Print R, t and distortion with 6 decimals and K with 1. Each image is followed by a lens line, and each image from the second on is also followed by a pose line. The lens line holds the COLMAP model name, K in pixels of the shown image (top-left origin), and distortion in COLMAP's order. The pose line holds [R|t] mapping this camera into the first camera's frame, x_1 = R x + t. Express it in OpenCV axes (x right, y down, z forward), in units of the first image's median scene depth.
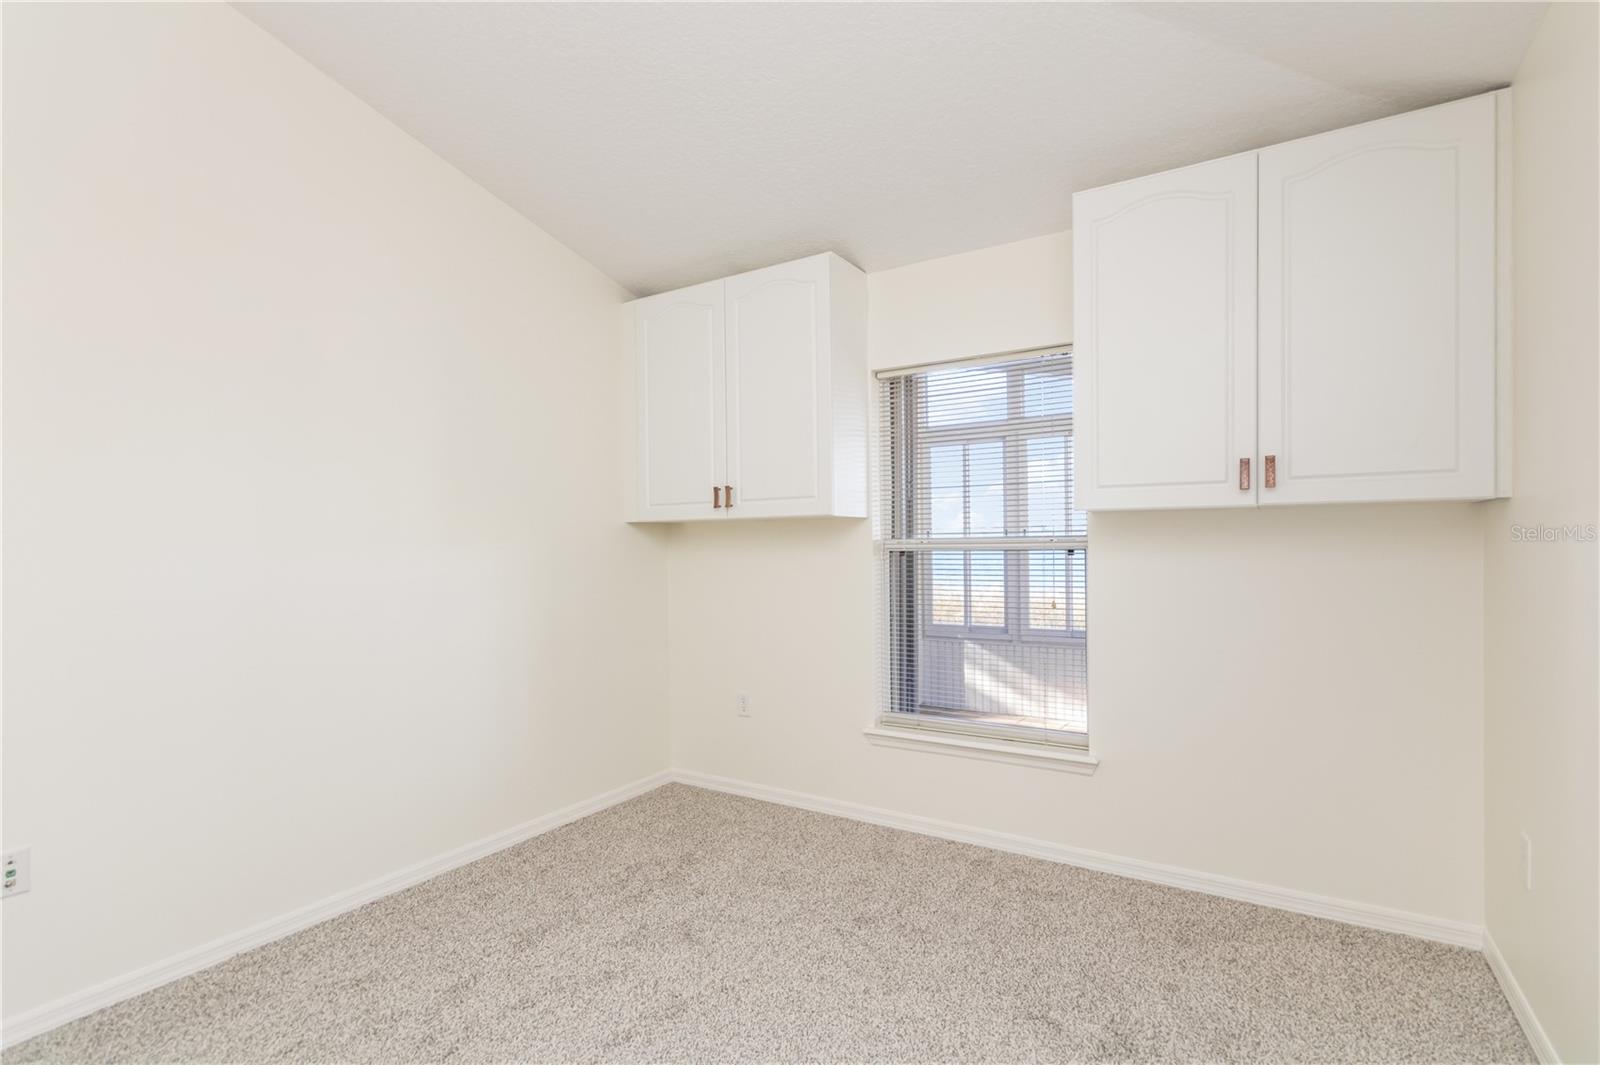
lens RADIAL K [[745.8, 0, 801.9], [0, 745.8, 549.3], [0, 0, 1]] dist [0.002252, -0.000592]
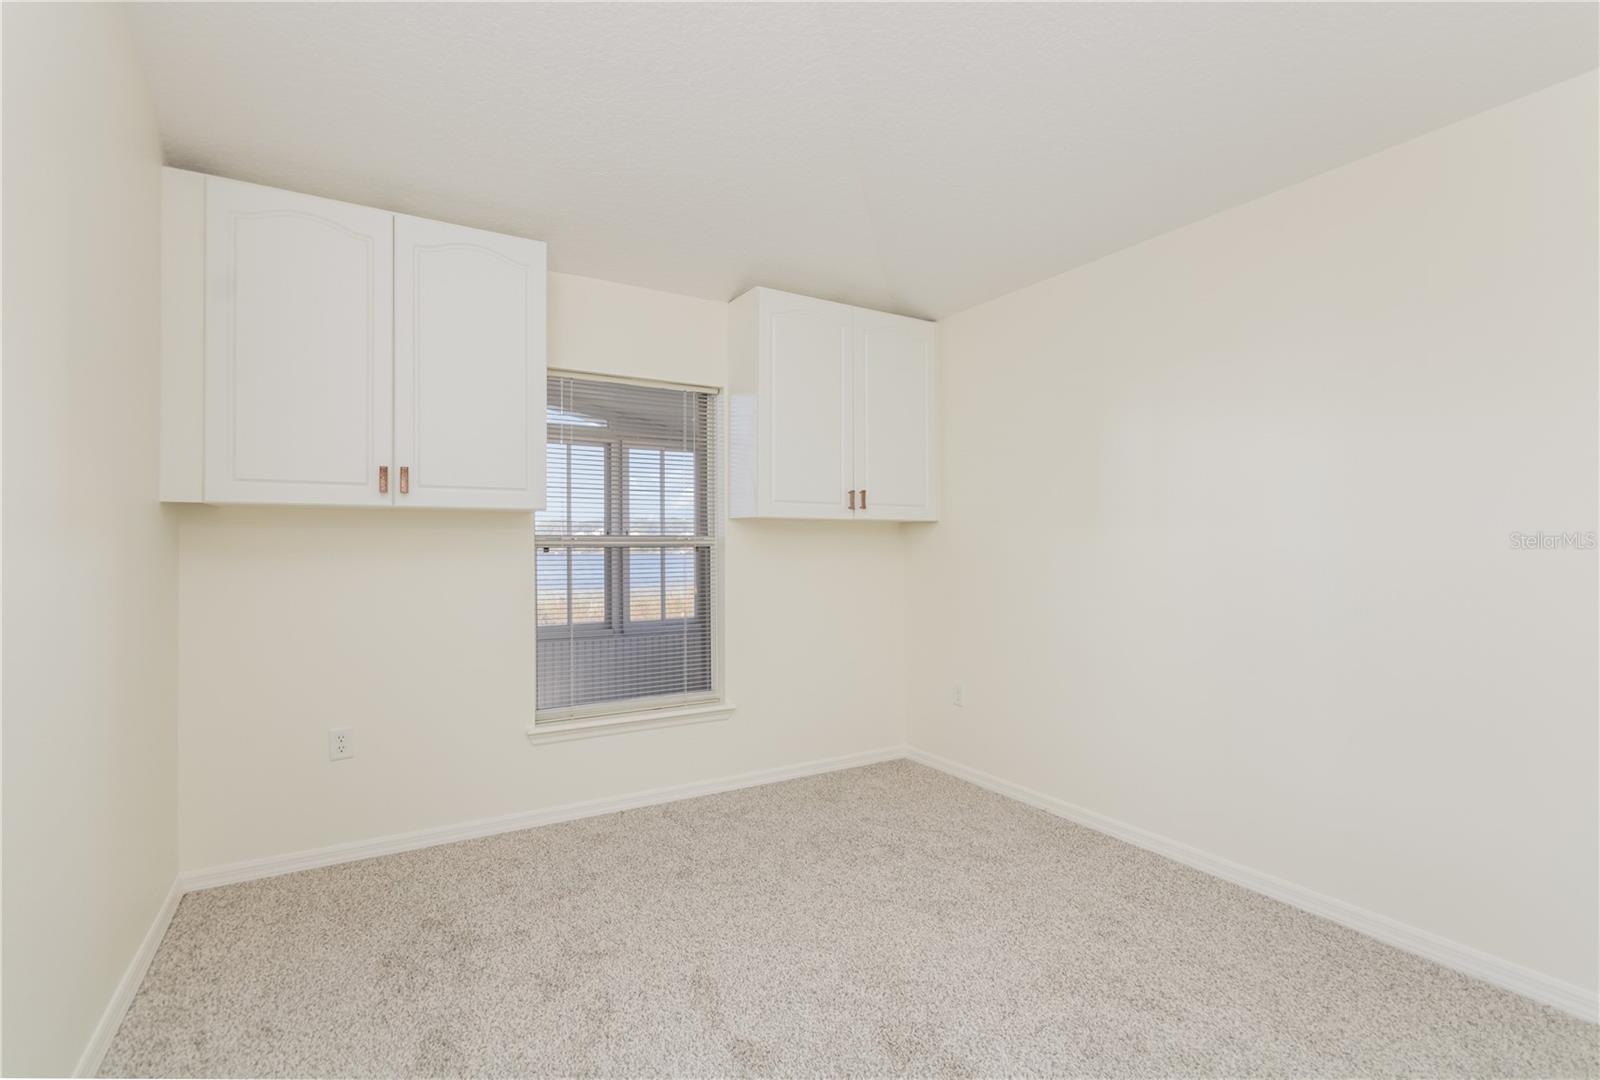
lens RADIAL K [[750.1, 0, 801.1], [0, 750.1, 533.6], [0, 0, 1]] dist [-0.006253, -0.000652]
pose [[0.460070, 0.022320, 0.887602, -0.732486], [0.003812, 0.999625, -0.027113, 0.013584], [-0.887874, 0.015857, 0.459813, 0.274115]]
